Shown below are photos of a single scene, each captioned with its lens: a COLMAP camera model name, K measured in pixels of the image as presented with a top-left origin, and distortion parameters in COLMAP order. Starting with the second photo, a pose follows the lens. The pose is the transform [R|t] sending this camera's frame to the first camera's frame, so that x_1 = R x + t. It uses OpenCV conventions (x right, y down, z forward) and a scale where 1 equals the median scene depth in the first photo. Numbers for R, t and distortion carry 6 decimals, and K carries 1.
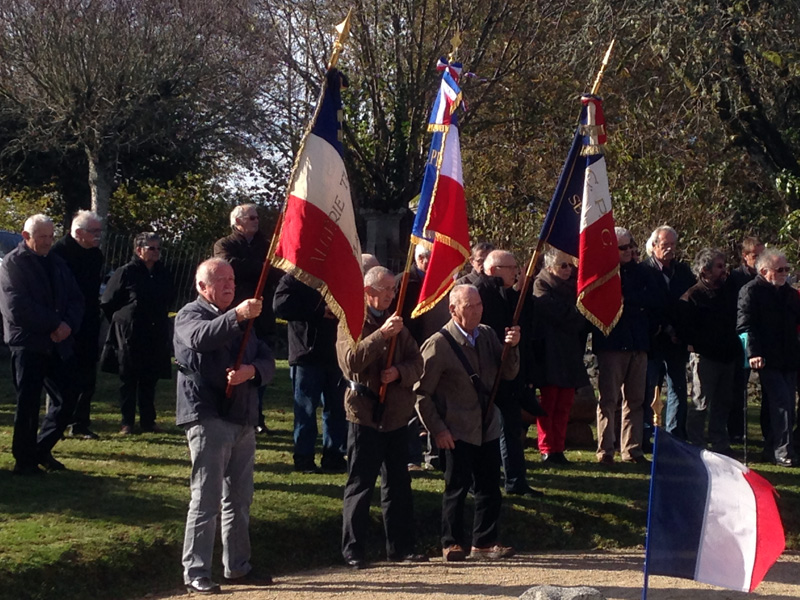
lens RADIAL K [[1932.3, 0, 400.0], [0, 1932.3, 300.0], [0, 0, 1]] dist [0.069947, 0.320794]
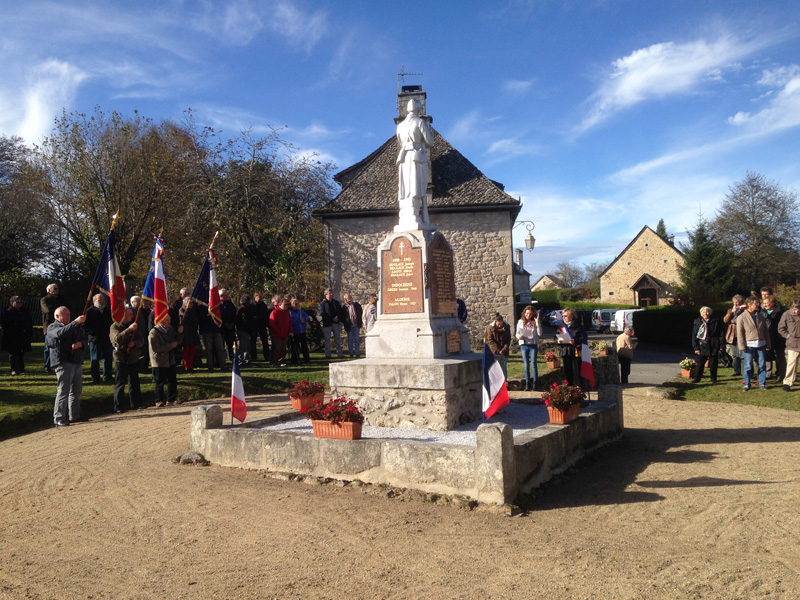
lens RADIAL K [[716.4, 0, 402.0], [0, 716.4, 297.1], [0, 0, 1]] dist [0.195570, -0.271735]
pose [[0.925534, -0.029874, 0.377485, -0.043595], [0.036985, 0.999248, -0.011601, -0.003808], [-0.376855, 0.024698, 0.925943, -0.163742]]
